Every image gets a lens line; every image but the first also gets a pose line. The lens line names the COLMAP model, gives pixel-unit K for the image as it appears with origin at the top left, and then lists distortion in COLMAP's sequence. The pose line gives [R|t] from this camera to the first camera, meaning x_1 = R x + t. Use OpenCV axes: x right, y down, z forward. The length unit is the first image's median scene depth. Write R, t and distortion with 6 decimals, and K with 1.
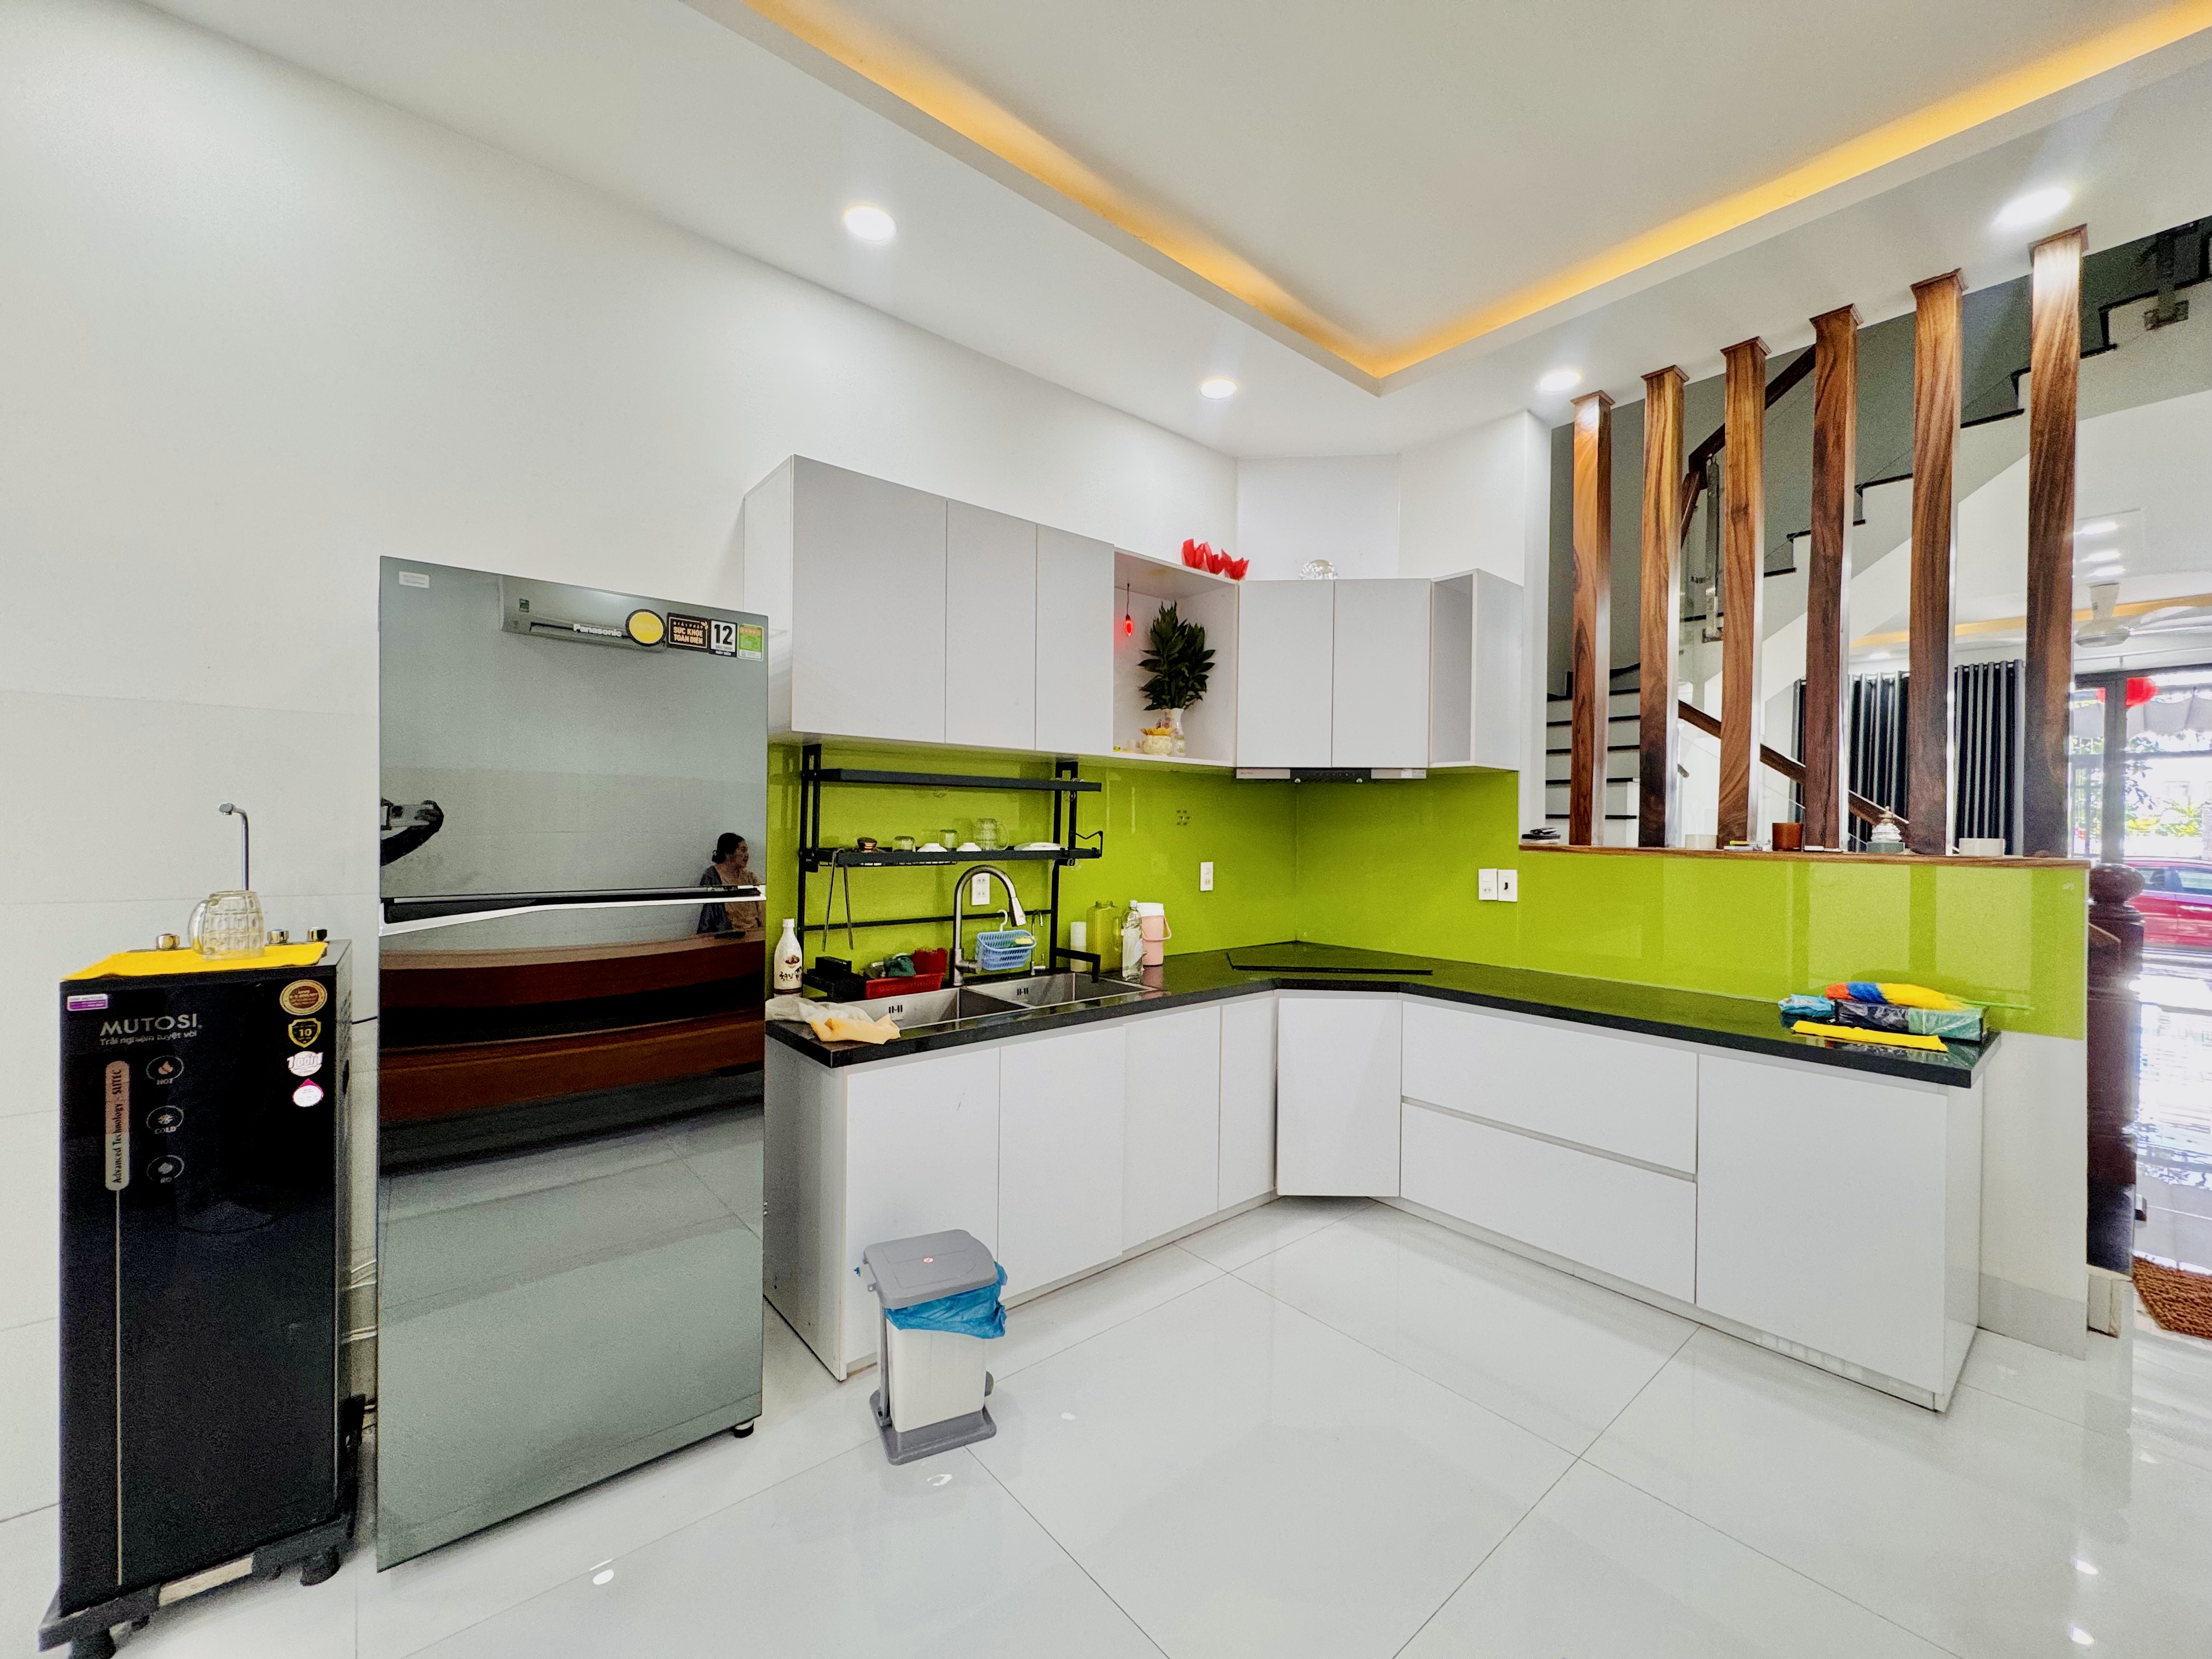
lens RADIAL K [[888.9, 0, 1101.5], [0, 888.9, 825.4], [0, 0, 1]] dist [-0.000134, -0.000141]
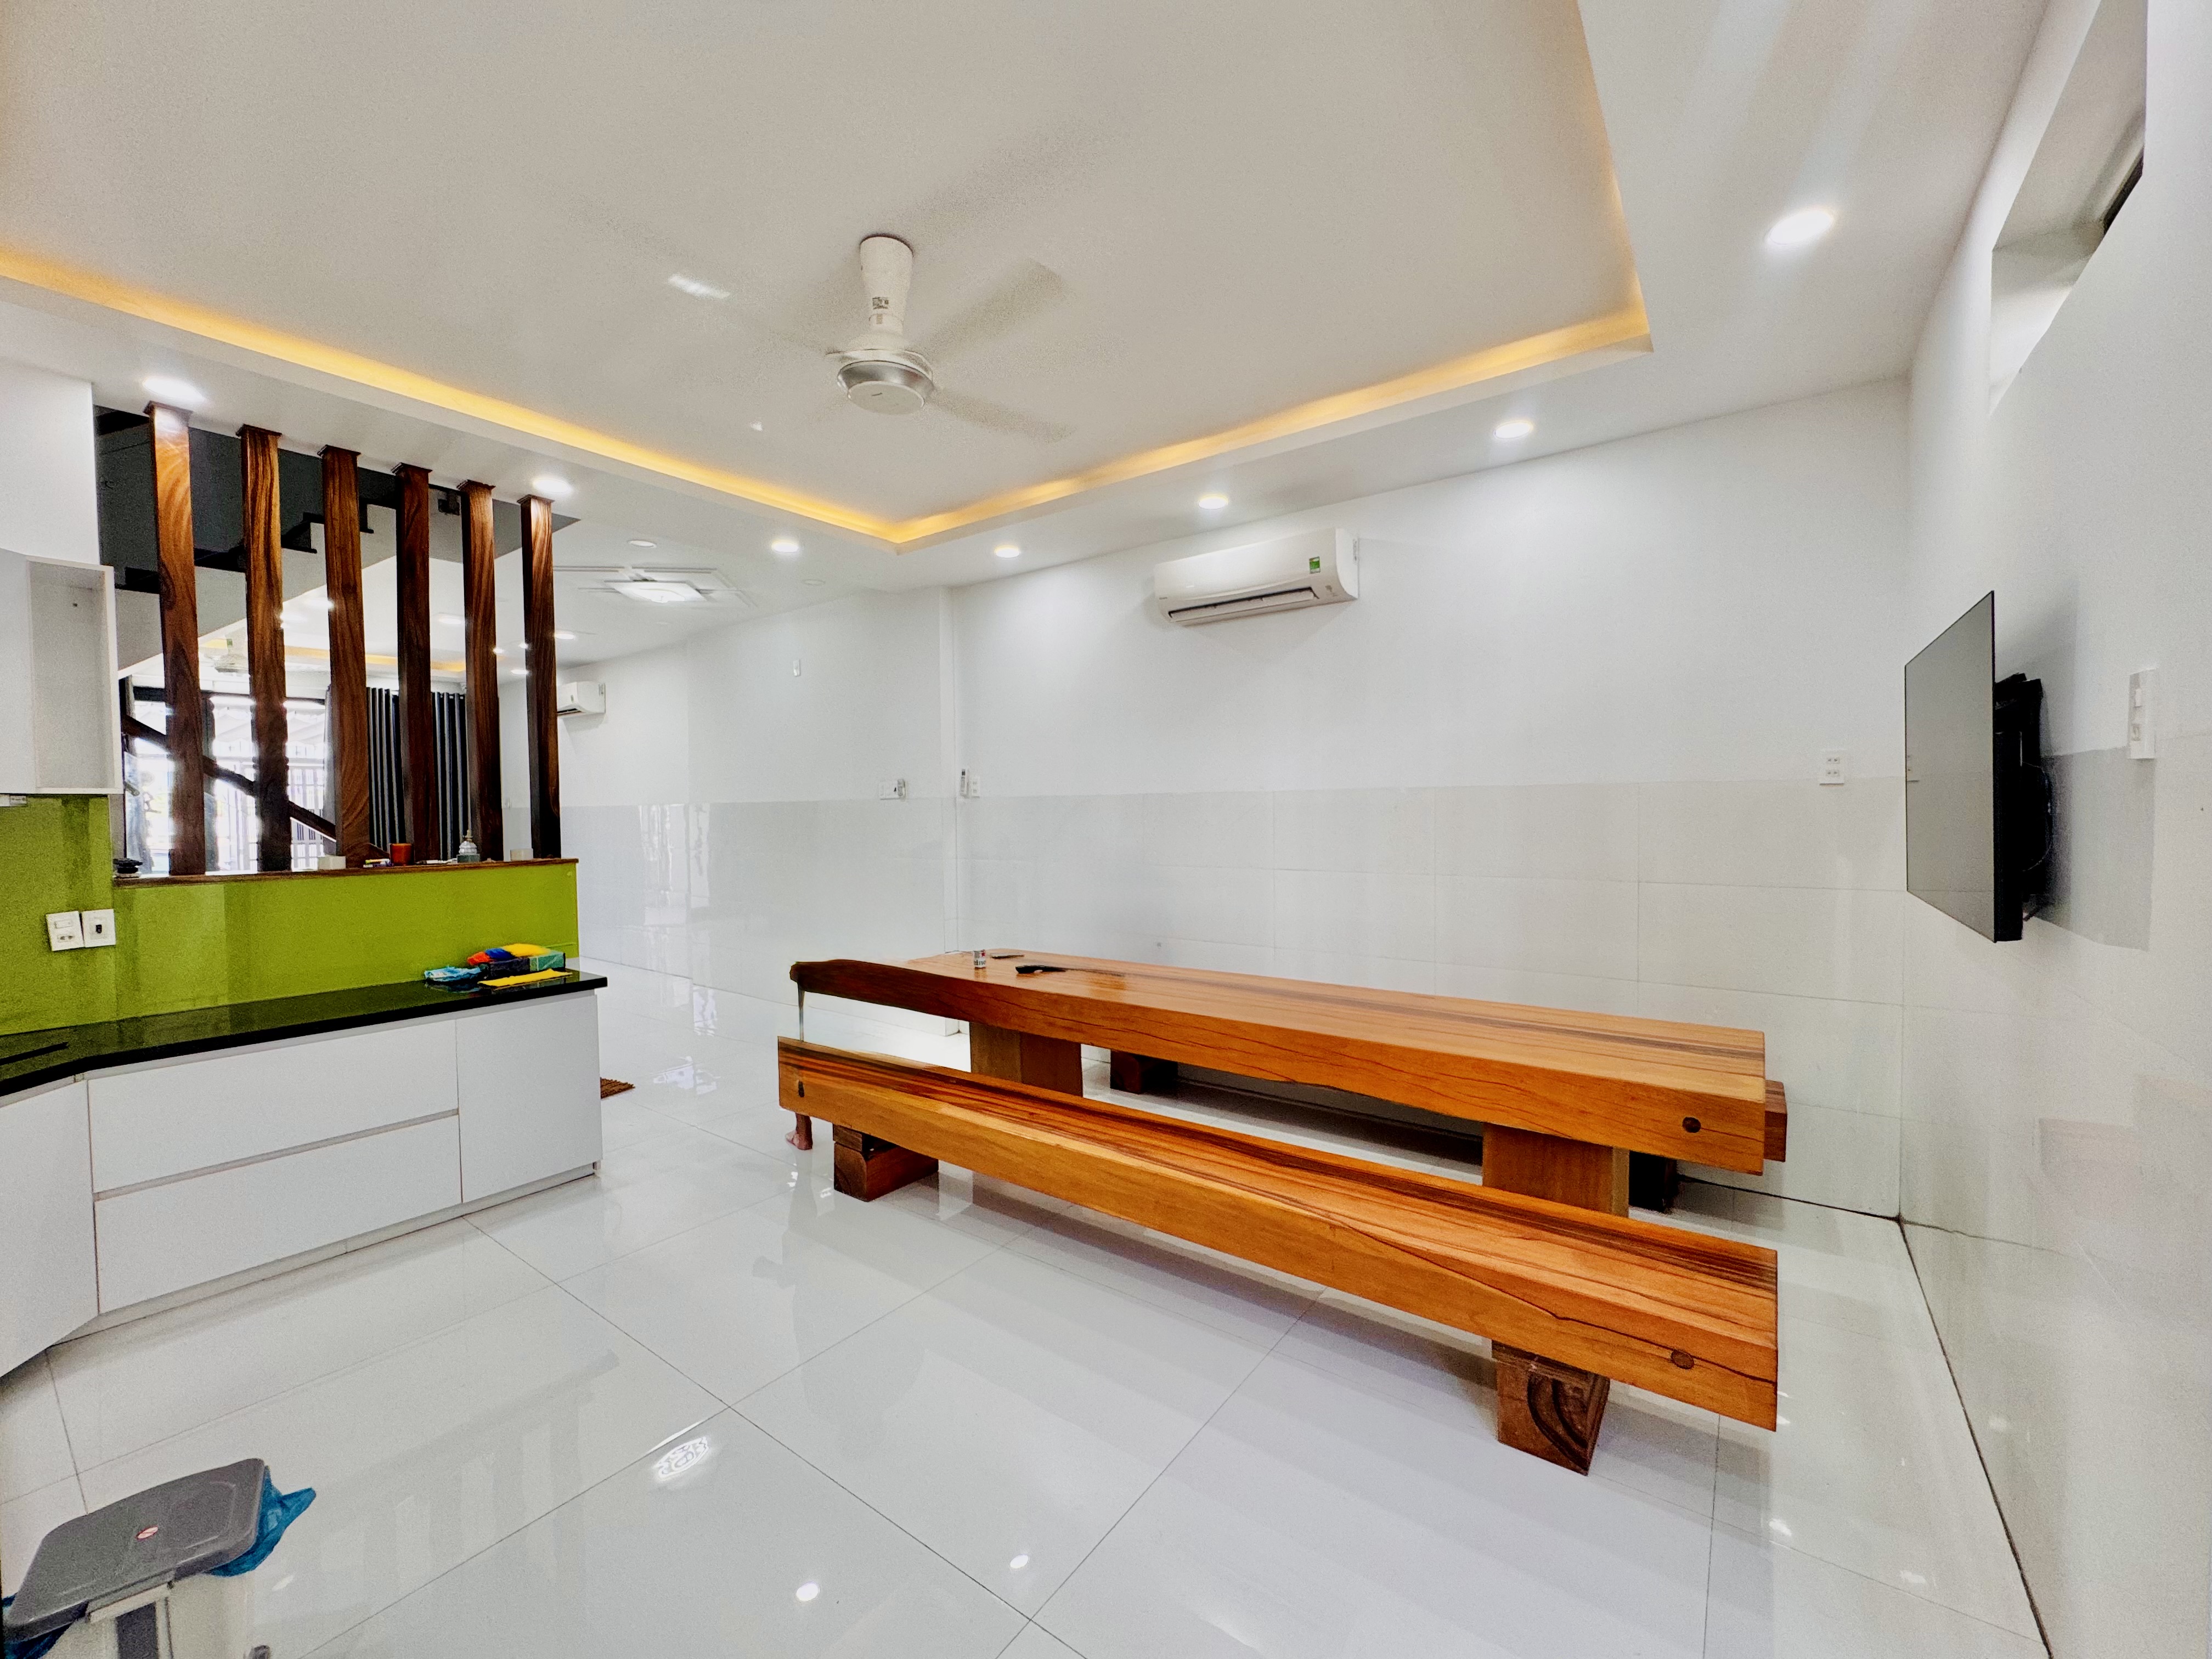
lens RADIAL K [[888.9, 0, 1100.9], [0, 888.9, 834.4], [0, 0, 1]] dist [-0.000134, -0.000141]
pose [[-0.236548, -0.029855, 0.971161, -0.714957], [0.017626, 0.999231, 0.035011, -0.043011], [-0.971460, 0.025399, -0.235840, 0.299472]]
